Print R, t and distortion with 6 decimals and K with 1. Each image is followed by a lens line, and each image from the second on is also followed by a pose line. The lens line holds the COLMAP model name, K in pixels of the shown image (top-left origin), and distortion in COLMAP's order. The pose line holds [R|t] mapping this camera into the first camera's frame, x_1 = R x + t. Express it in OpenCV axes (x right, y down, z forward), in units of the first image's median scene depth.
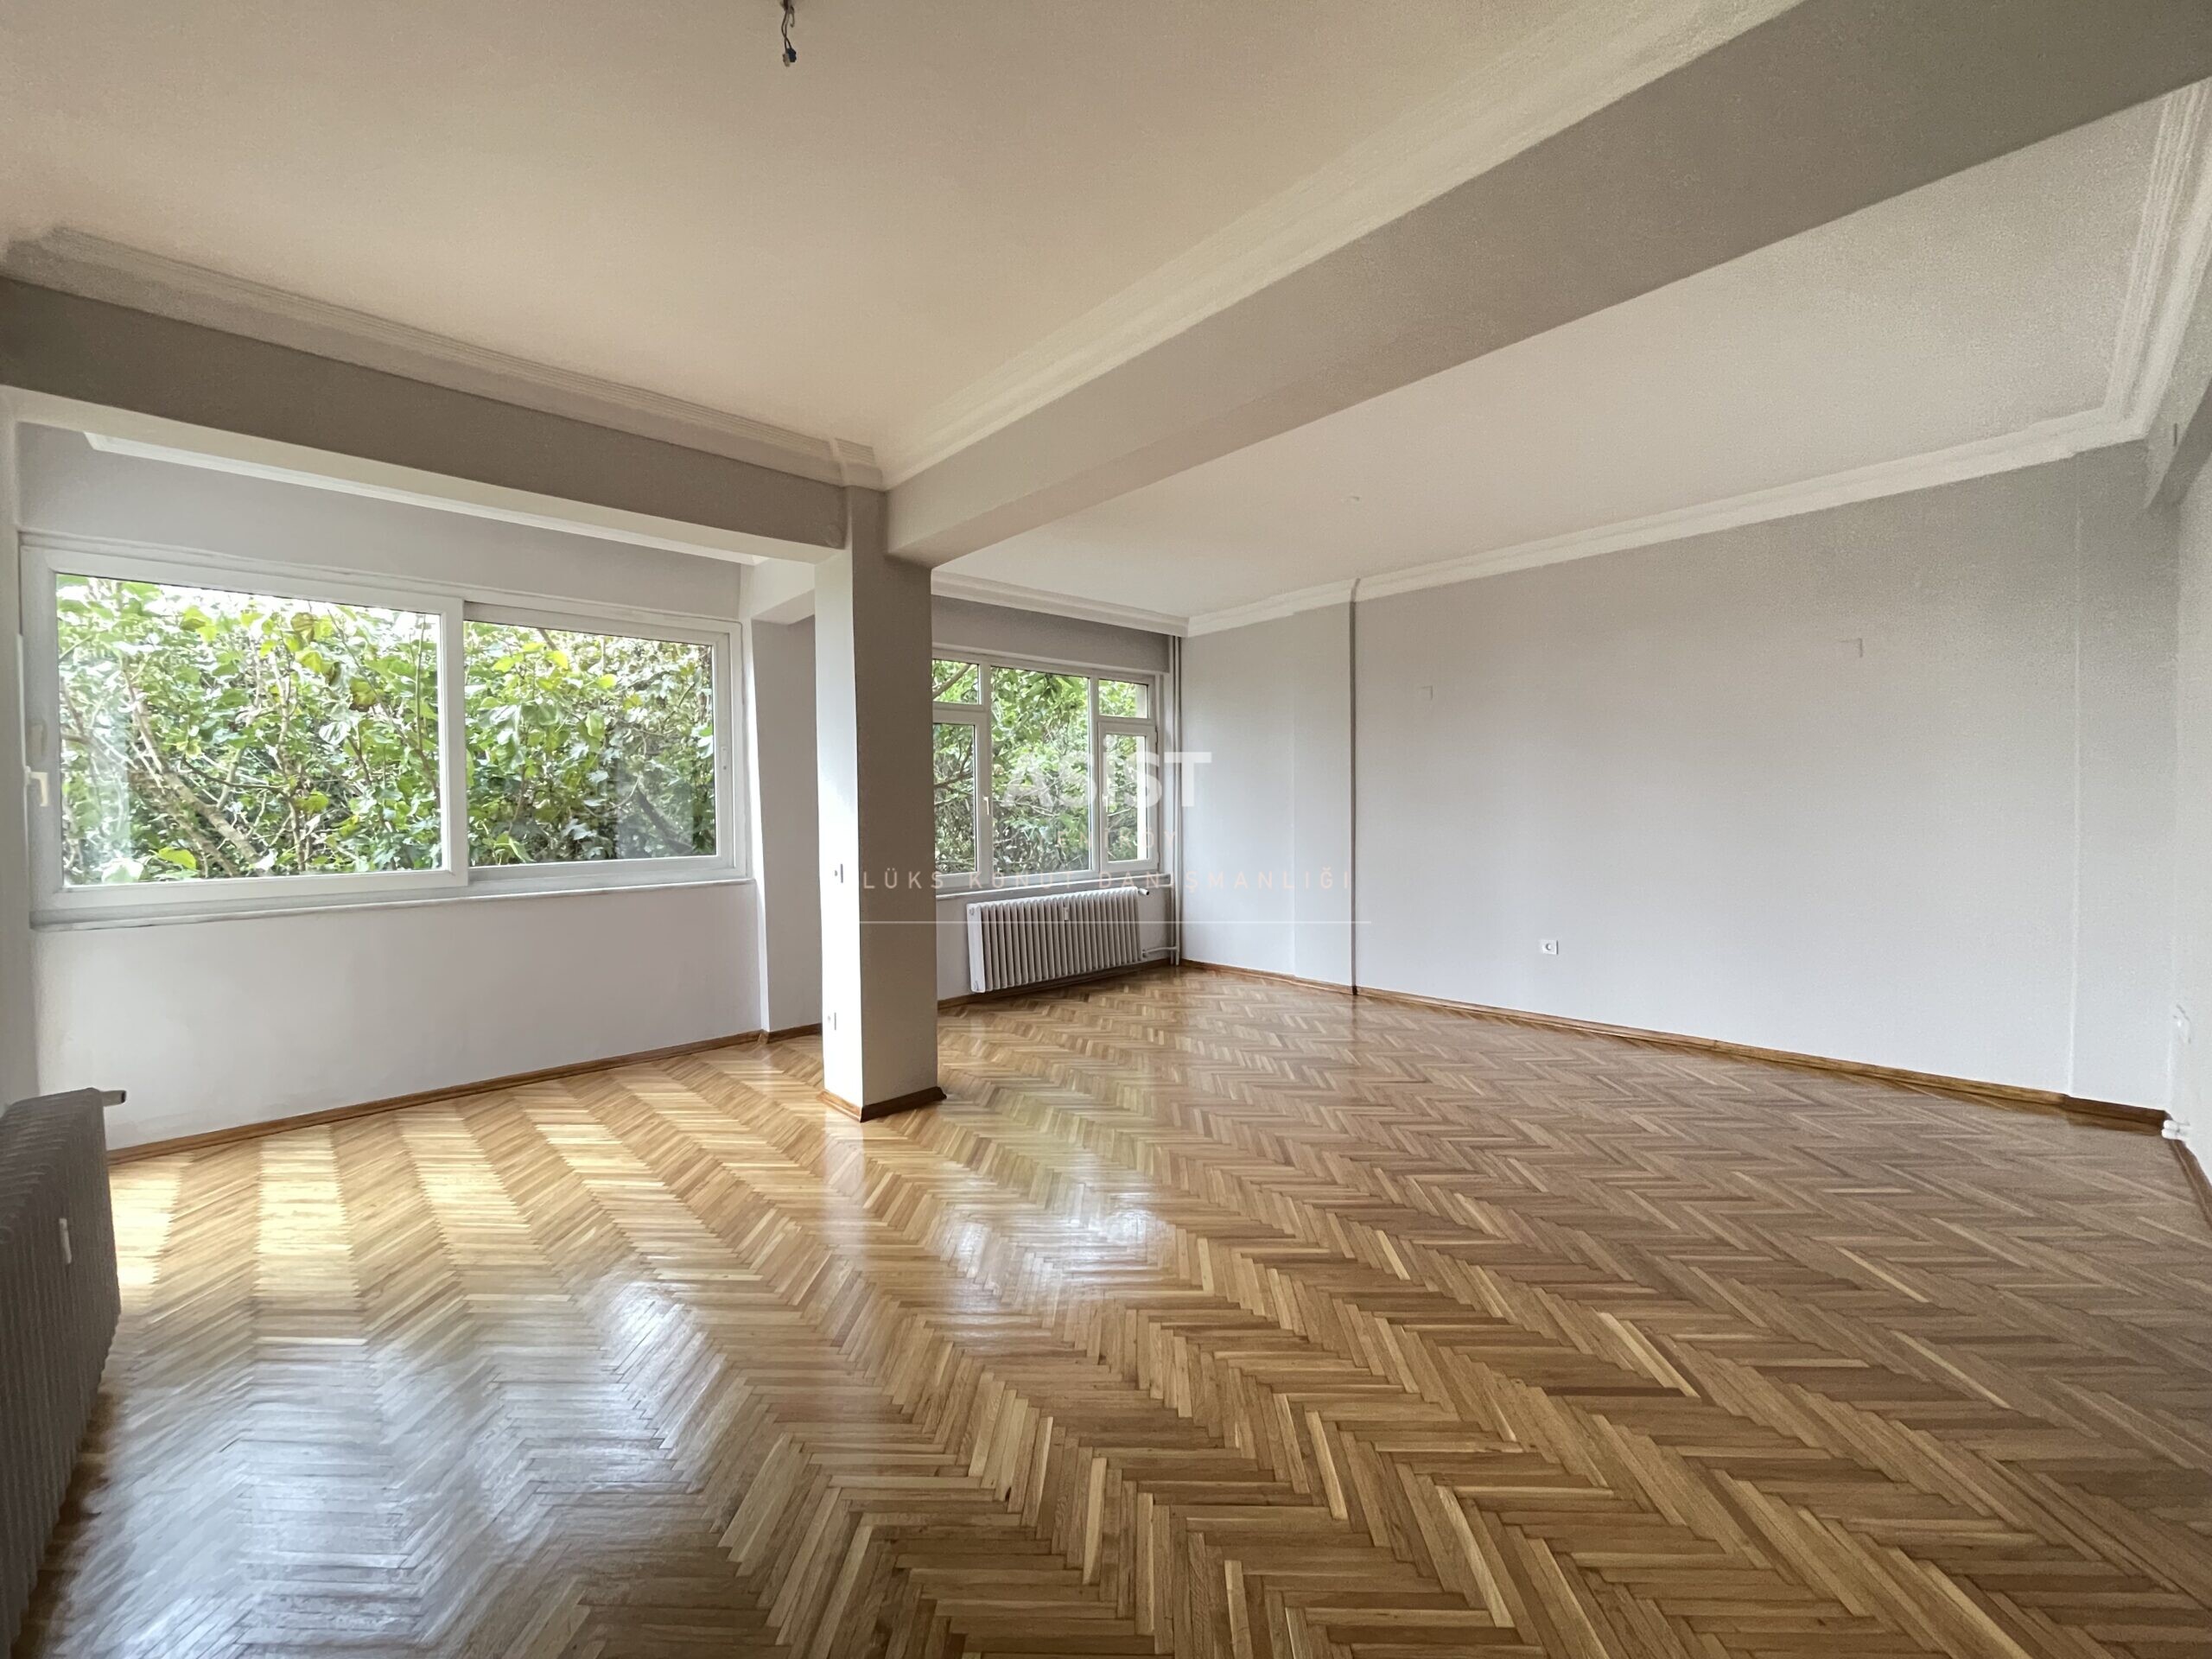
lens RADIAL K [[902.1, 0, 1120.8], [0, 902.1, 816.0], [0, 0, 1]] dist [0.000438, 0.000182]
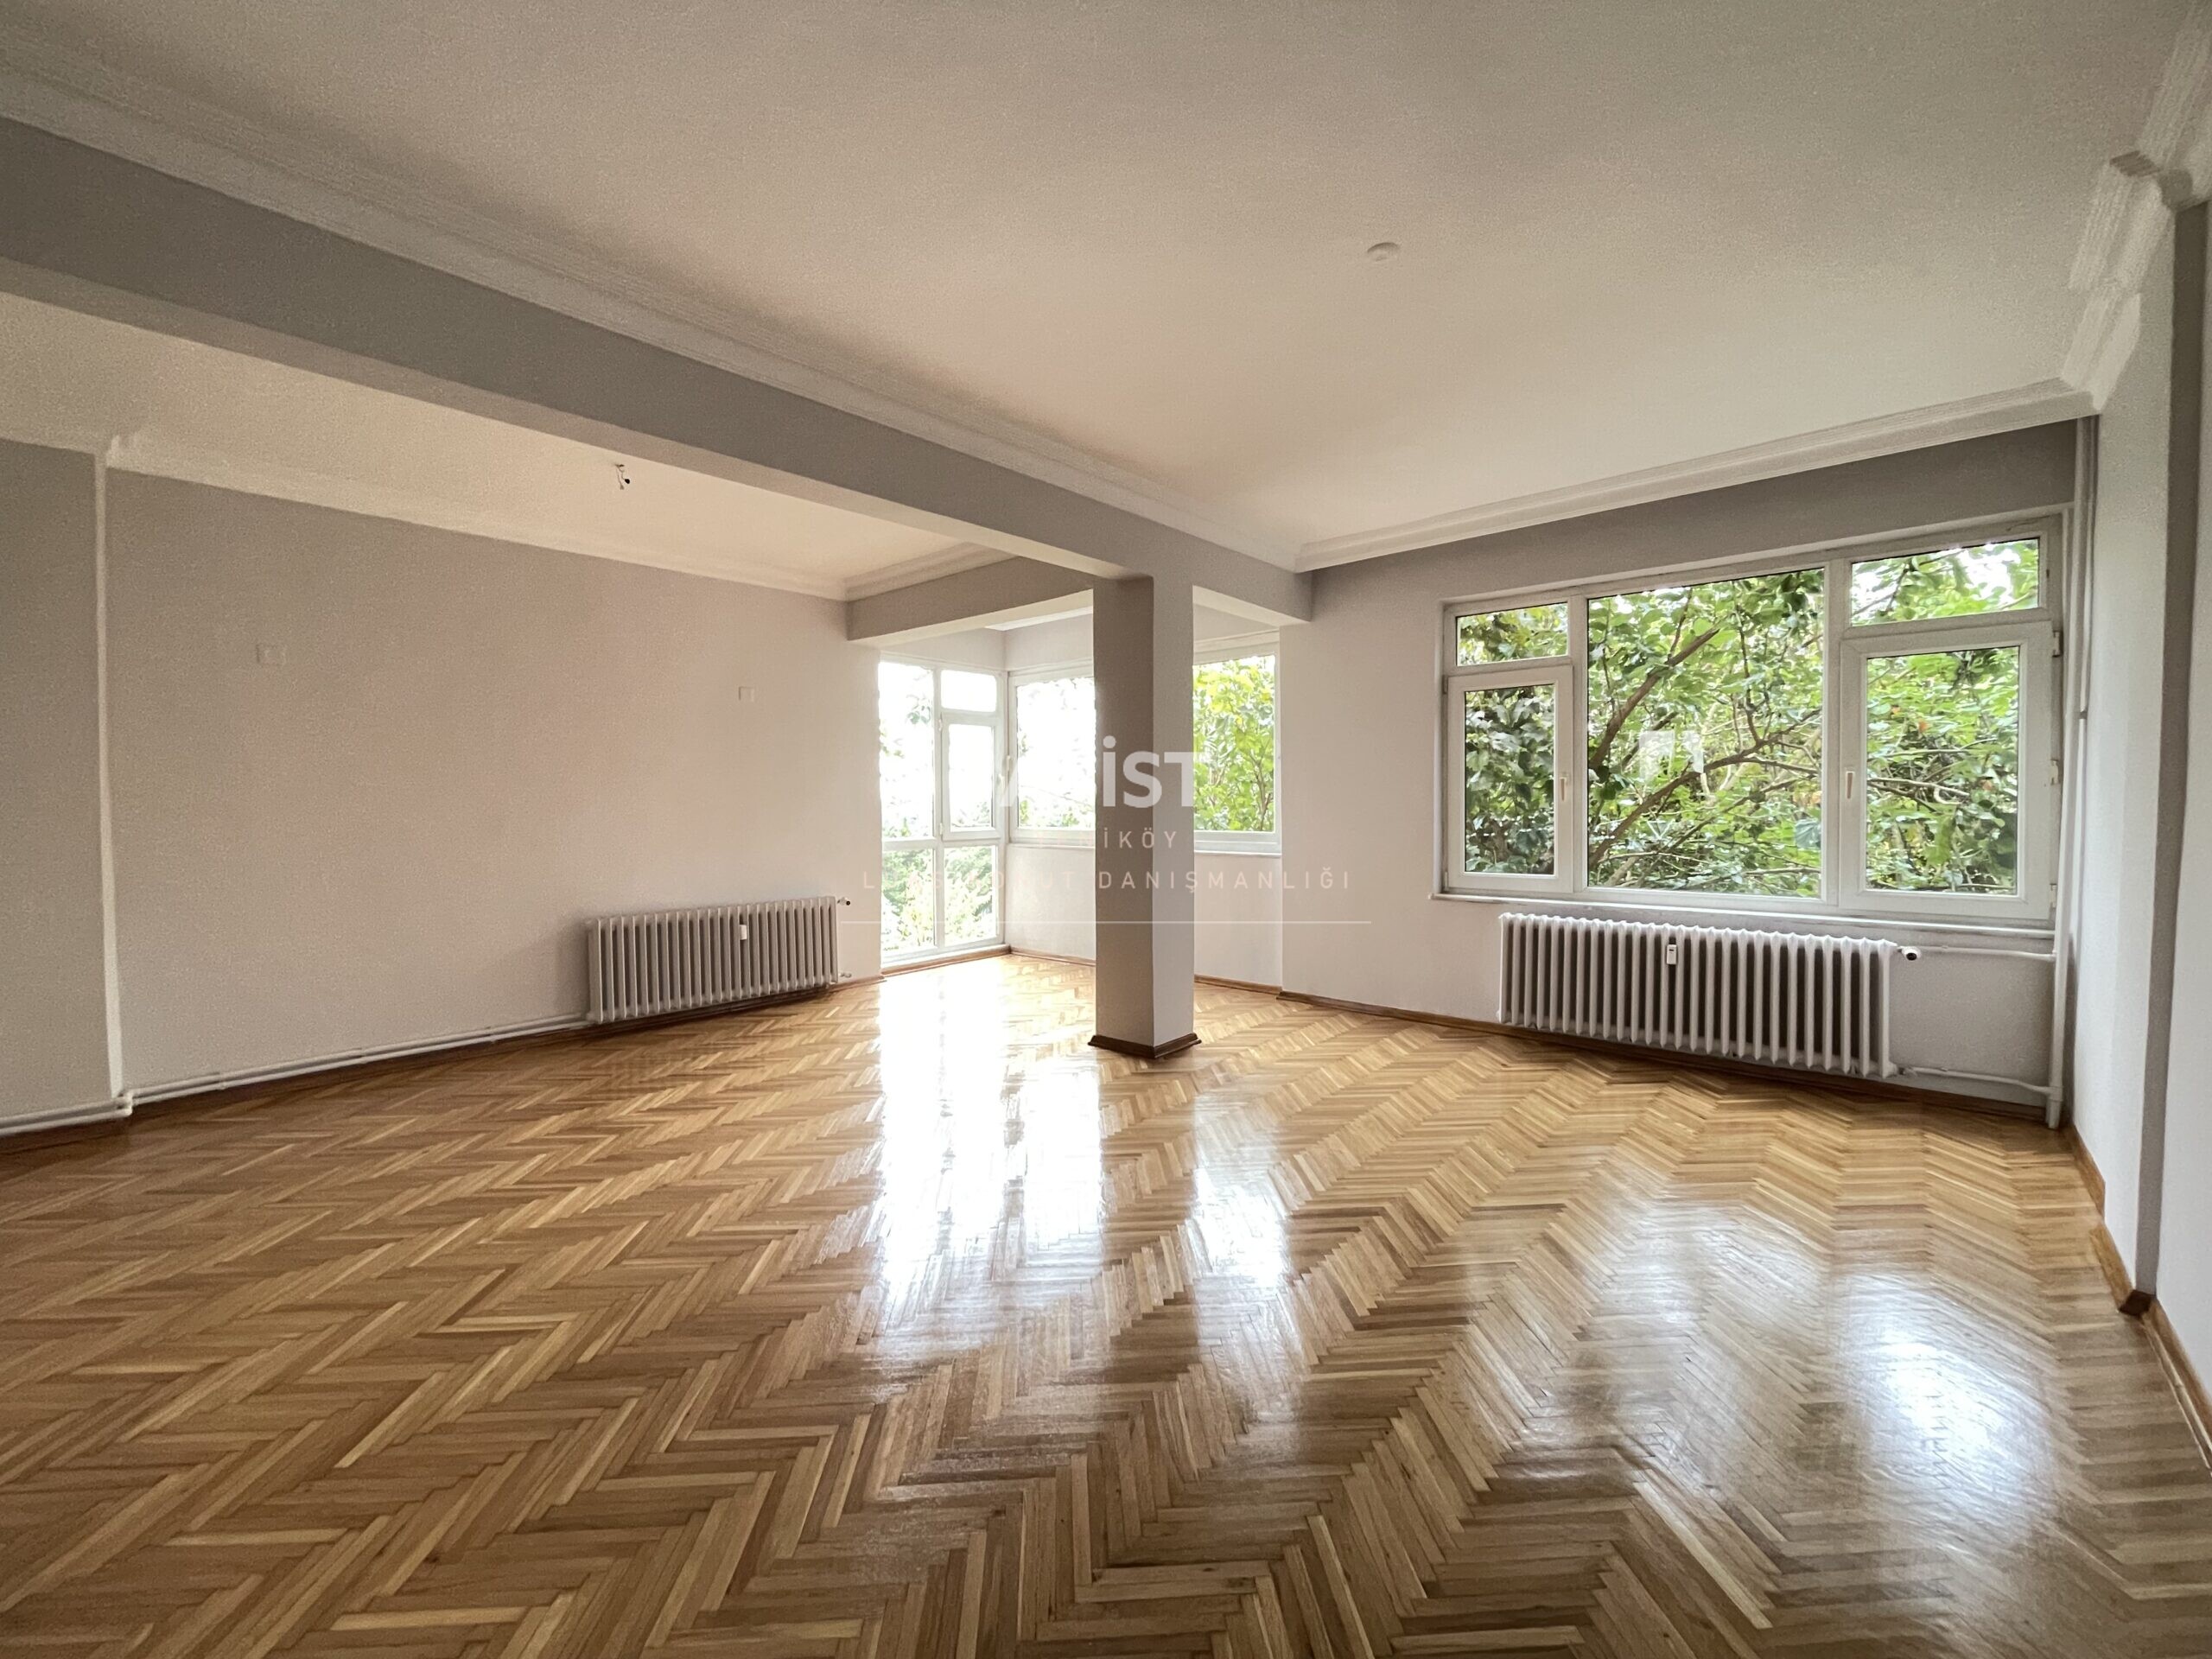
lens RADIAL K [[897.2, 0, 1100.9], [0, 897.2, 819.2], [0, 0, 1]] dist [-0.000233, 0.001059]
pose [[0.081436, 0.037103, -0.995988, 0.594011], [-0.000627, 0.999309, 0.037176, -0.014543], [0.996678, -0.002403, 0.081402, 0.573835]]
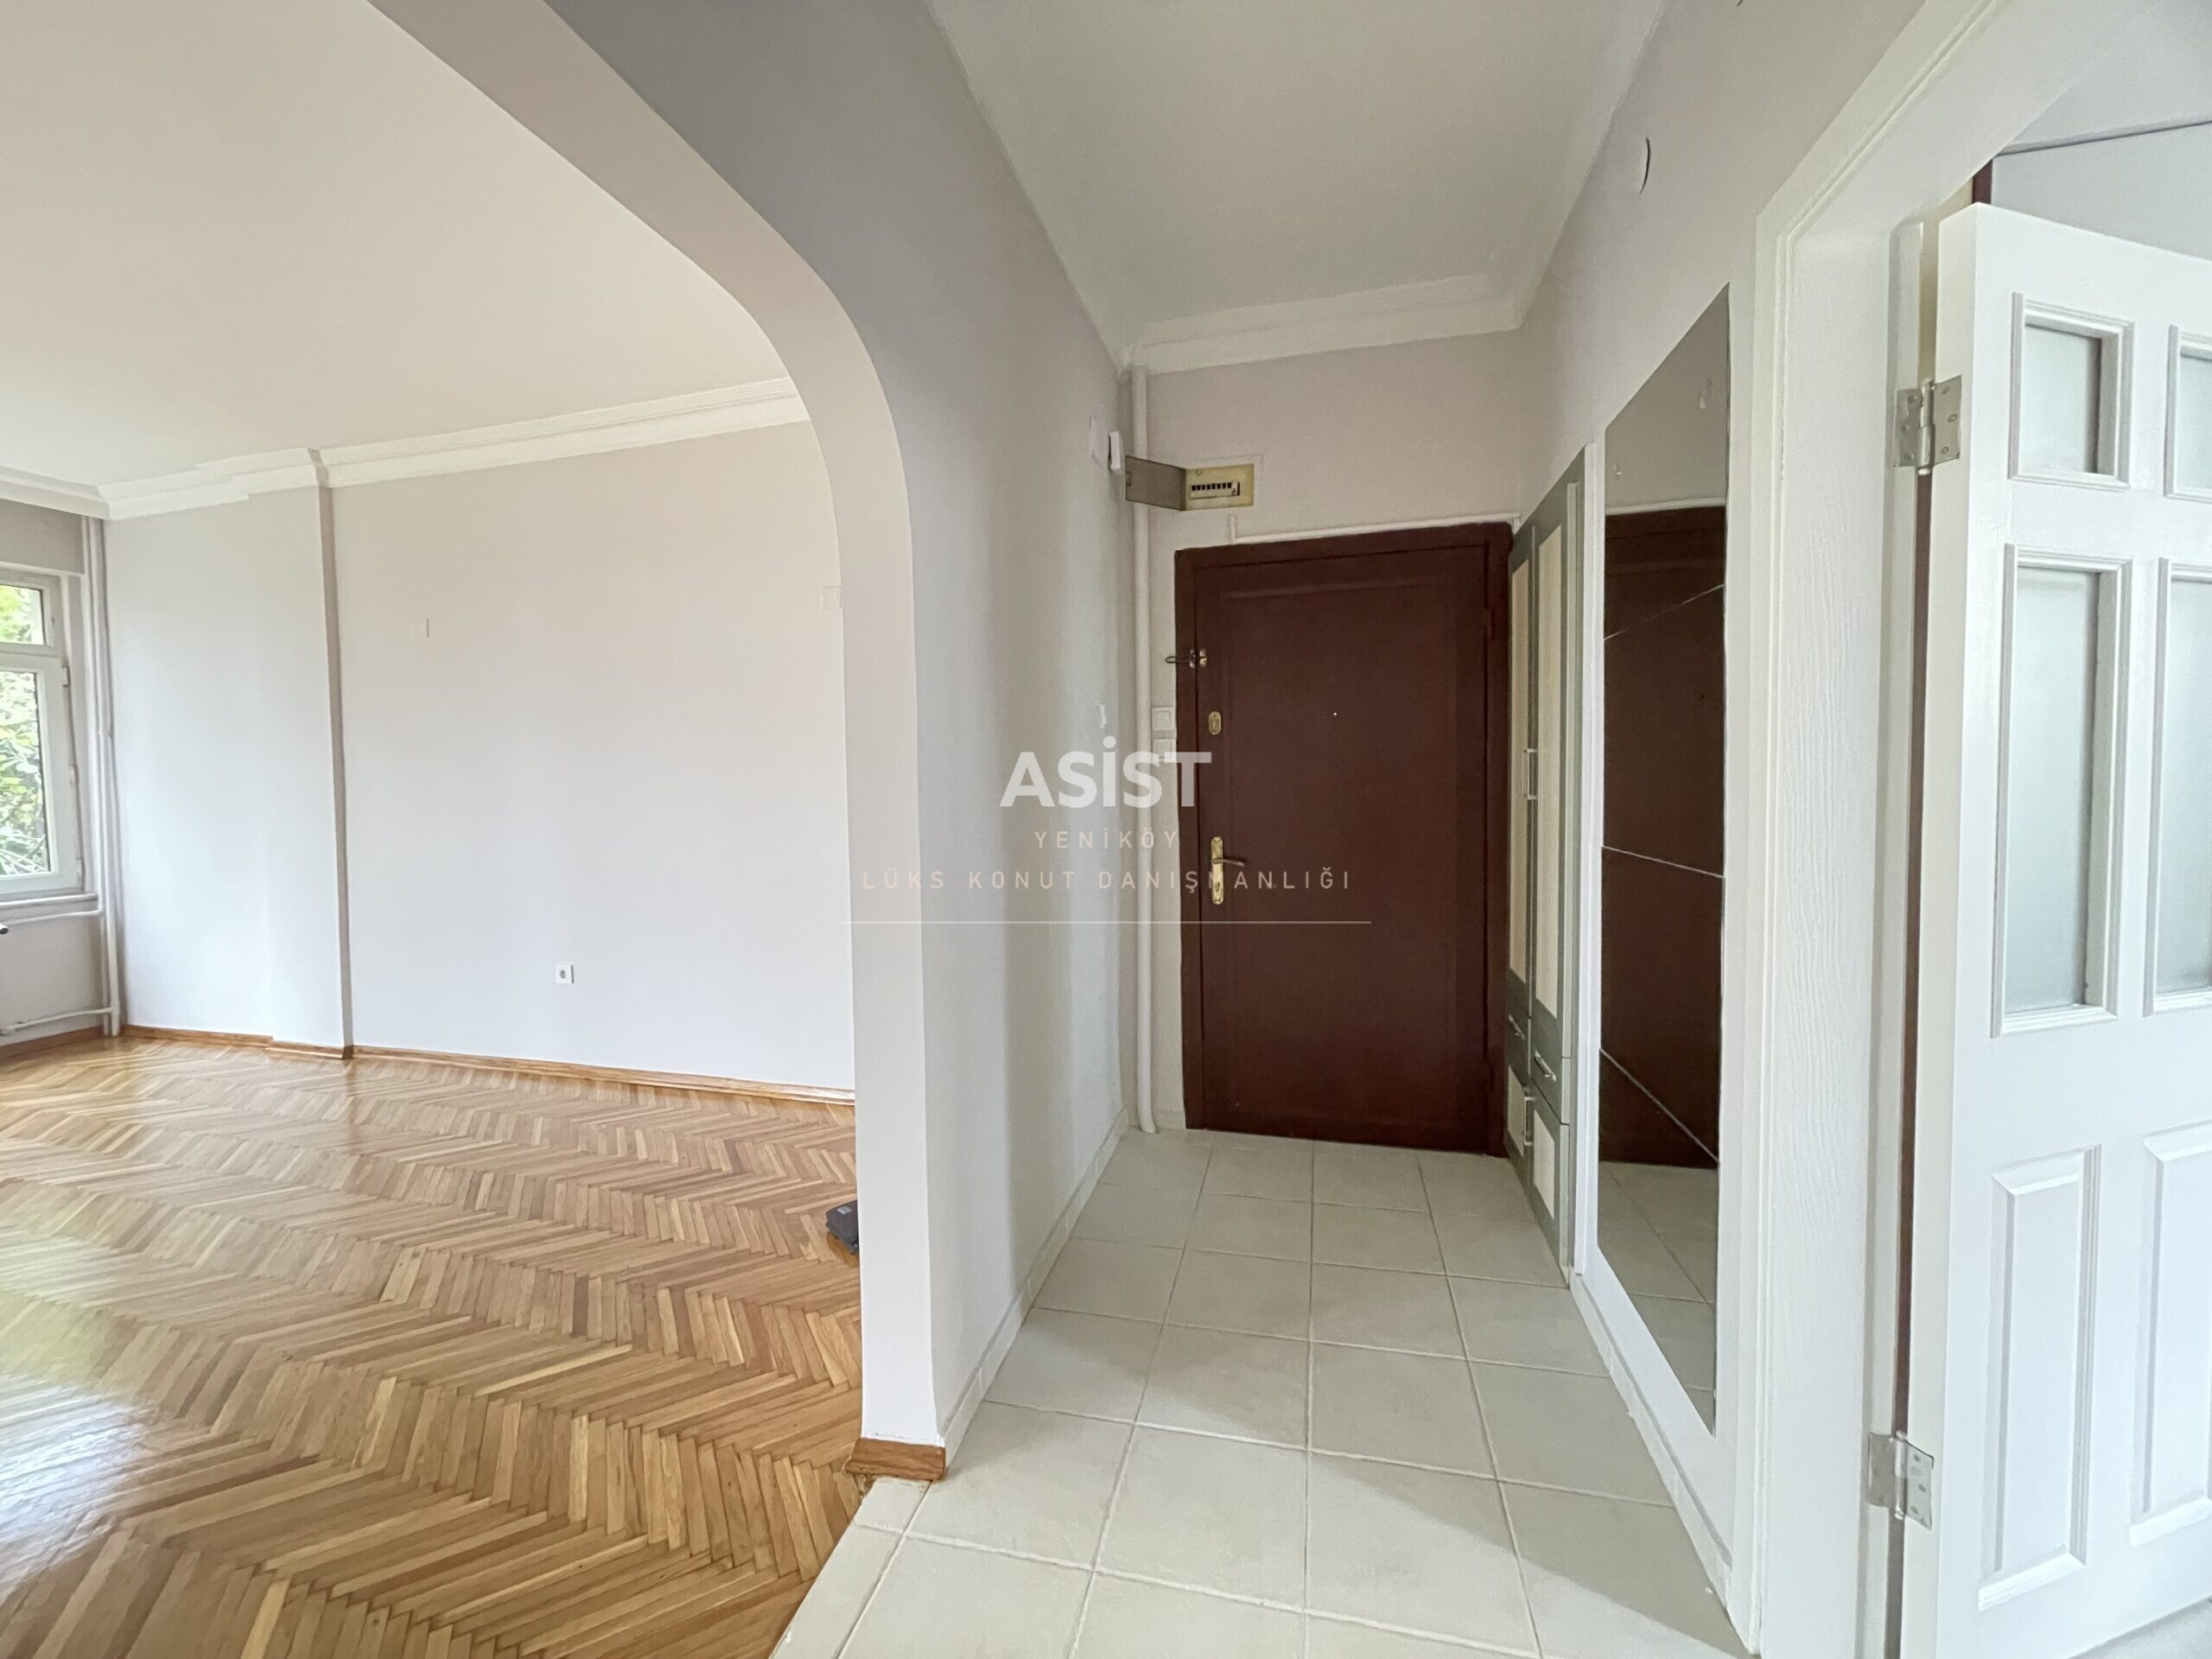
lens RADIAL K [[897.2, 0, 1100.9], [0, 897.2, 819.2], [0, 0, 1]] dist [-0.000233, 0.001059]
pose [[0.847677, -0.023238, 0.530004, 0.391364], [0.006888, 0.999438, 0.032804, -0.004787], [-0.530468, -0.024156, 0.847361, 0.111540]]
